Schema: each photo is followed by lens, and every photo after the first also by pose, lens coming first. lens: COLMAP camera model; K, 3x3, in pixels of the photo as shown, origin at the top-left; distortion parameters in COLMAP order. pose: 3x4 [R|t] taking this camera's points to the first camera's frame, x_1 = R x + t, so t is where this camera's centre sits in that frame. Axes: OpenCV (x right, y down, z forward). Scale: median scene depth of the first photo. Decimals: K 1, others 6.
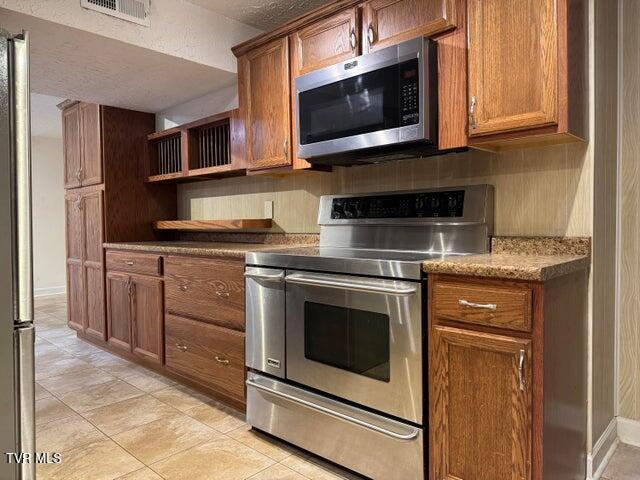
lens RADIAL K [[453.2, 0, 321.5], [0, 453.2, 237.5], [0, 0, 1]] dist [0.061609, -0.071392]
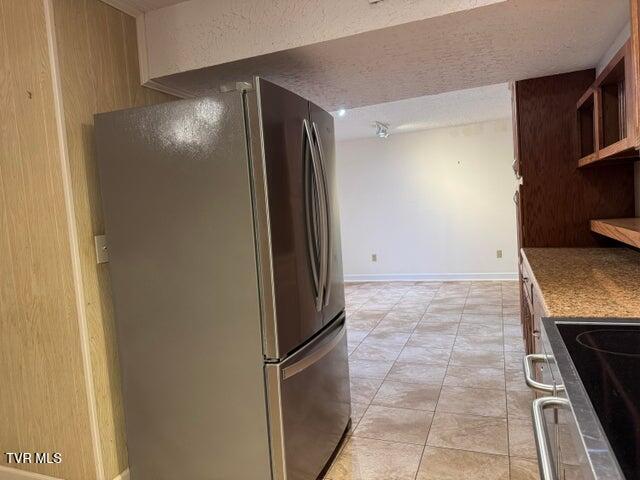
lens RADIAL K [[453.2, 0, 321.0], [0, 453.2, 242.3], [0, 0, 1]] dist [0.061609, -0.071392]
pose [[0.371036, 0.049646, -0.927290, 0.191936], [0.040194, 0.996775, 0.069449, -0.082146], [0.927748, -0.063040, 0.367844, 0.399897]]
